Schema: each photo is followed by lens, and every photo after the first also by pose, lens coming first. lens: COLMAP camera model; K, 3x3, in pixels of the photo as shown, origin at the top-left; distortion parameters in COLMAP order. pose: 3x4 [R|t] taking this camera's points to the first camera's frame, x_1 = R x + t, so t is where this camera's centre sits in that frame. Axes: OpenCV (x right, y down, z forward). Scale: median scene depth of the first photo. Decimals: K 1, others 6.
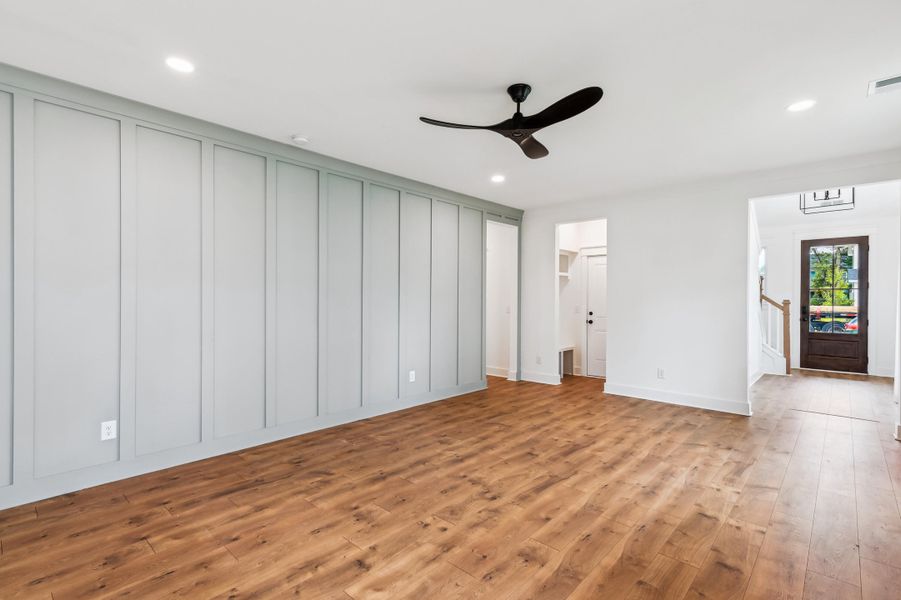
lens RADIAL K [[419.7, 0, 447.9], [0, 419.7, 301.2], [0, 0, 1]] dist [0.009546, -0.000465]
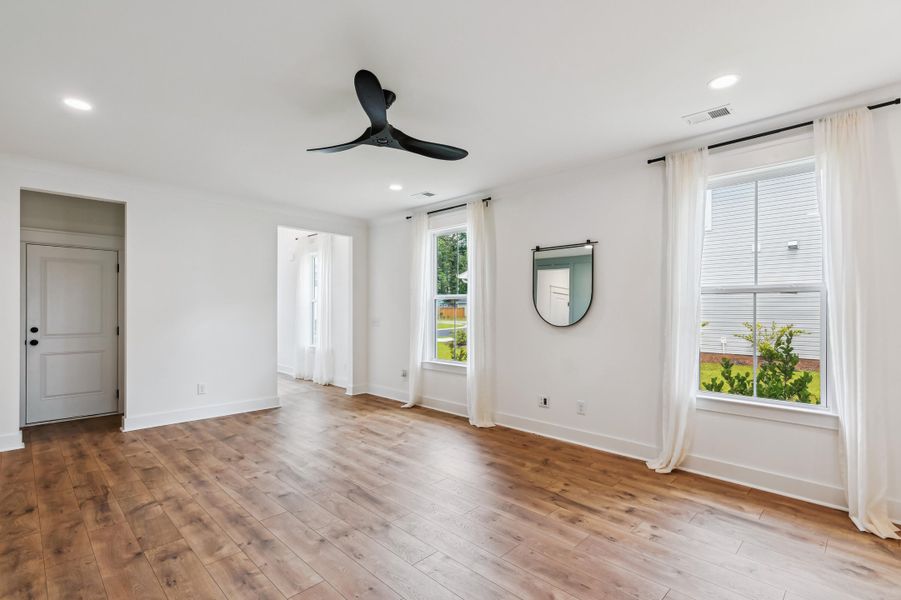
lens RADIAL K [[419.7, 0, 456.6], [0, 419.7, 301.4], [0, 0, 1]] dist [0.009546, -0.000465]
pose [[0.033310, 0.021090, 0.999223, -0.601710], [0.002212, 0.999773, -0.021175, -0.000517], [-0.999443, 0.002915, 0.033256, 0.603036]]
